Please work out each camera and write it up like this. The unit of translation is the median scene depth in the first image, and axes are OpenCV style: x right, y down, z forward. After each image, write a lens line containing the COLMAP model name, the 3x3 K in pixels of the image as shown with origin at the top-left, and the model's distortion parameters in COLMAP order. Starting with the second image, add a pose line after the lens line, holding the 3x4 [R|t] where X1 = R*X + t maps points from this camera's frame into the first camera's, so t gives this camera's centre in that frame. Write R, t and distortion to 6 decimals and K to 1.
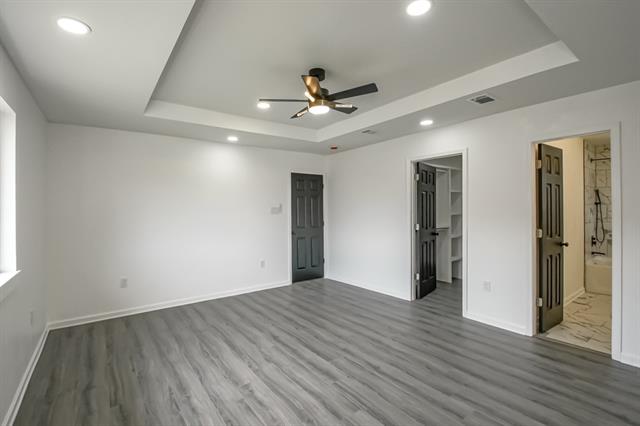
lens RADIAL K [[293.9, 0, 319.5], [0, 293.9, 211.5], [0, 0, 1]] dist [0.000157, 0.000007]
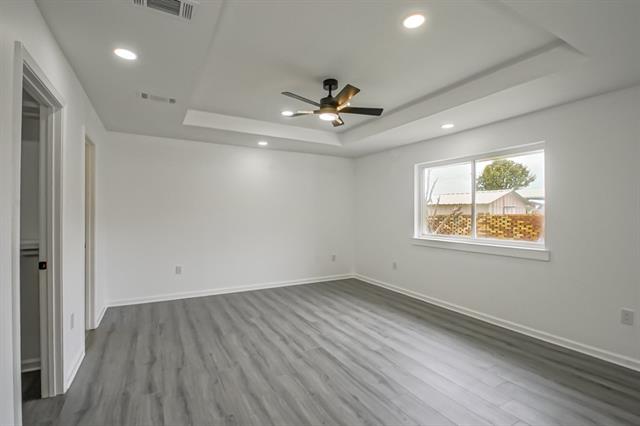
lens RADIAL K [[293.9, 0, 320.0], [0, 293.9, 212.6], [0, 0, 1]] dist [0.000157, 0.000007]
pose [[-0.991525, 0.002213, 0.129898, -0.109302], [0.003128, 0.999972, 0.006843, 0.005241], [-0.129879, 0.007191, -0.991504, 2.093285]]
